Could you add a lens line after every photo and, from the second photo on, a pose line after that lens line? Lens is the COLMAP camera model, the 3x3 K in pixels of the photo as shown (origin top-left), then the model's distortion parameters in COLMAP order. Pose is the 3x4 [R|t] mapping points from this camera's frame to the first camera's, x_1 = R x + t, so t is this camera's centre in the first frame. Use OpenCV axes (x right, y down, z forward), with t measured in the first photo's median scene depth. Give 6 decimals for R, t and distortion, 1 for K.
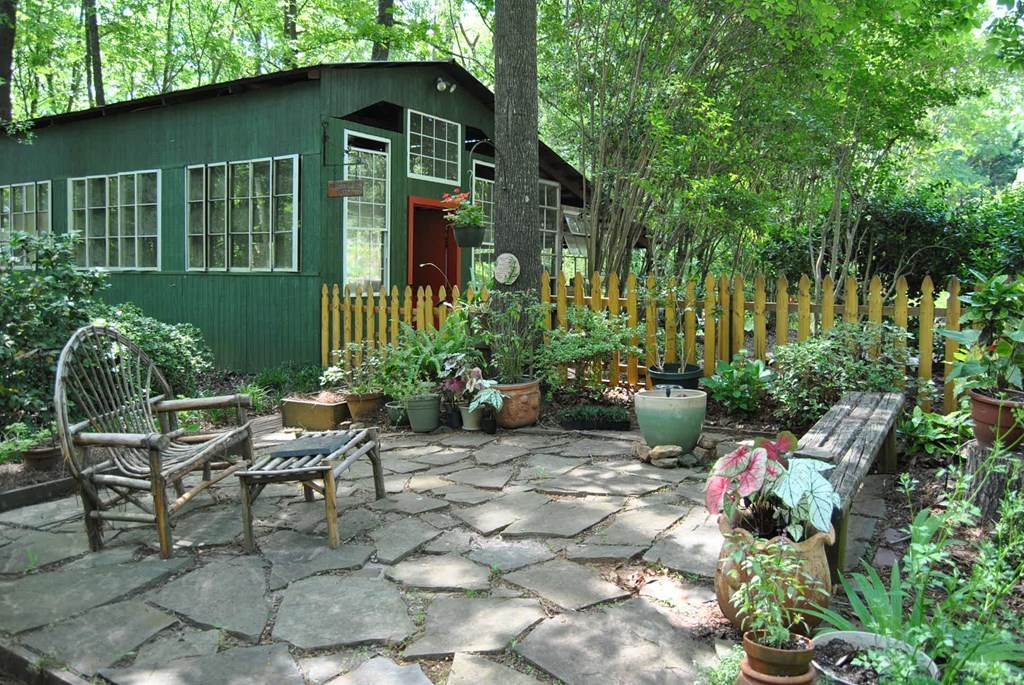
lens RADIAL K [[838.9, 0, 512.0], [0, 838.9, 342.5], [0, 0, 1]] dist [-0.083651, 0.007705]
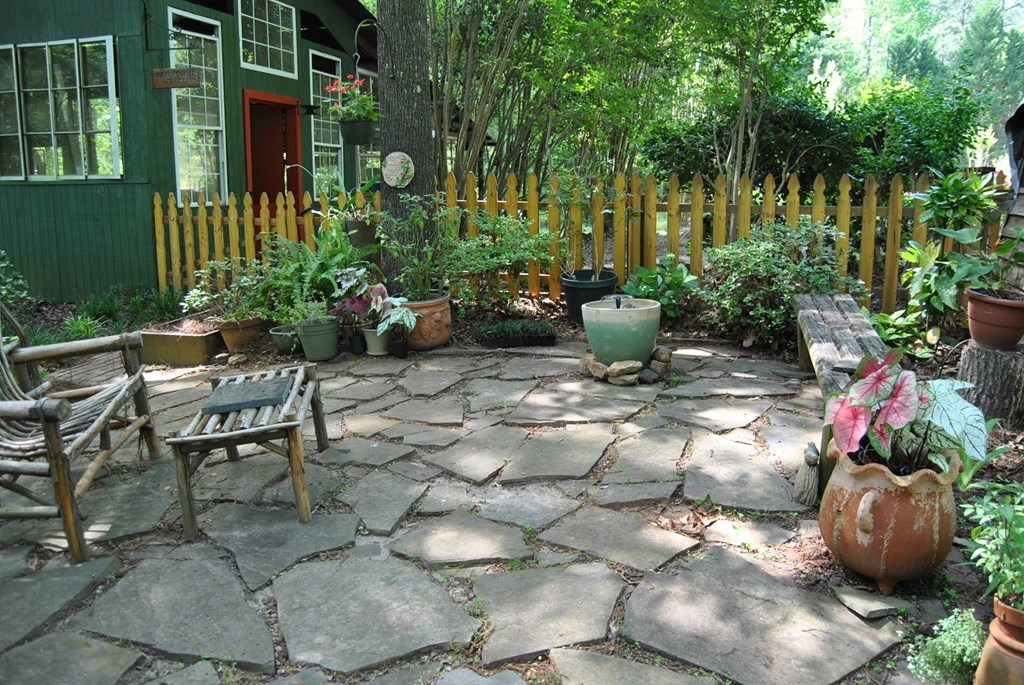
lens RADIAL K [[824.9, 0, 508.9], [0, 824.9, 338.9], [0, 0, 1]] dist [-0.094020, 0.042504]
pose [[0.964039, -0.059023, 0.259123, -0.165797], [0.030372, 0.993106, 0.113214, -0.007203], [-0.264019, -0.101273, 0.959186, 0.163285]]
